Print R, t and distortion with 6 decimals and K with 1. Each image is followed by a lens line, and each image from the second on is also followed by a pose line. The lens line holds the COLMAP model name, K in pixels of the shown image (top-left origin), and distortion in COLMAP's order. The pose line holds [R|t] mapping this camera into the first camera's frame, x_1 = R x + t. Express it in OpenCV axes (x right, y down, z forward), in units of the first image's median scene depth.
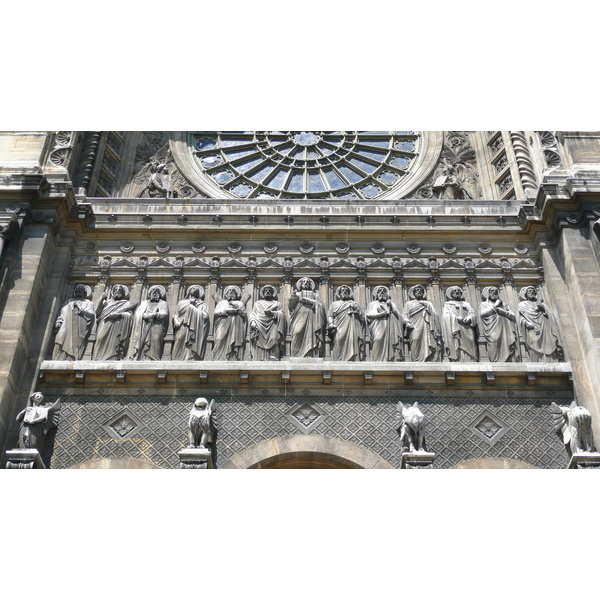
lens RADIAL K [[870.6, 0, 302.3], [0, 870.6, 299.6], [0, 0, 1]] dist [0.054547, 0.000000]
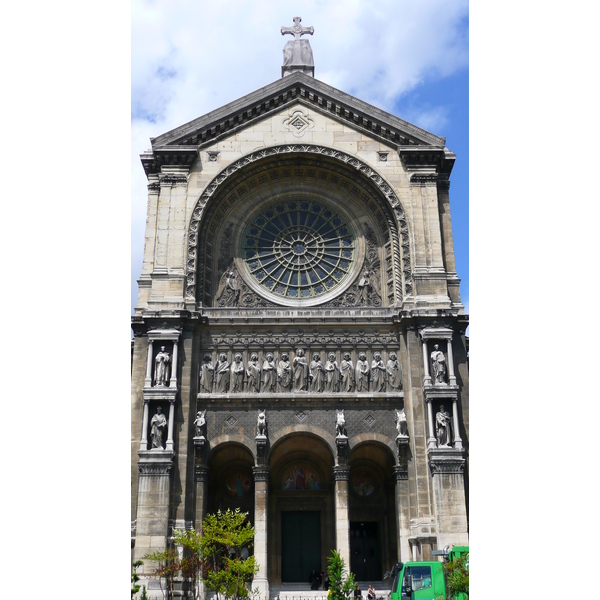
lens RADIAL K [[784.8, 0, 299.4], [0, 784.8, 299.8], [0, 0, 1]] dist [0.007463, 0.000000]
pose [[0.999914, -0.007820, 0.010499, -0.020210], [0.003843, 0.941983, 0.335639, -0.896447], [-0.012514, -0.335569, 0.941932, -1.003105]]
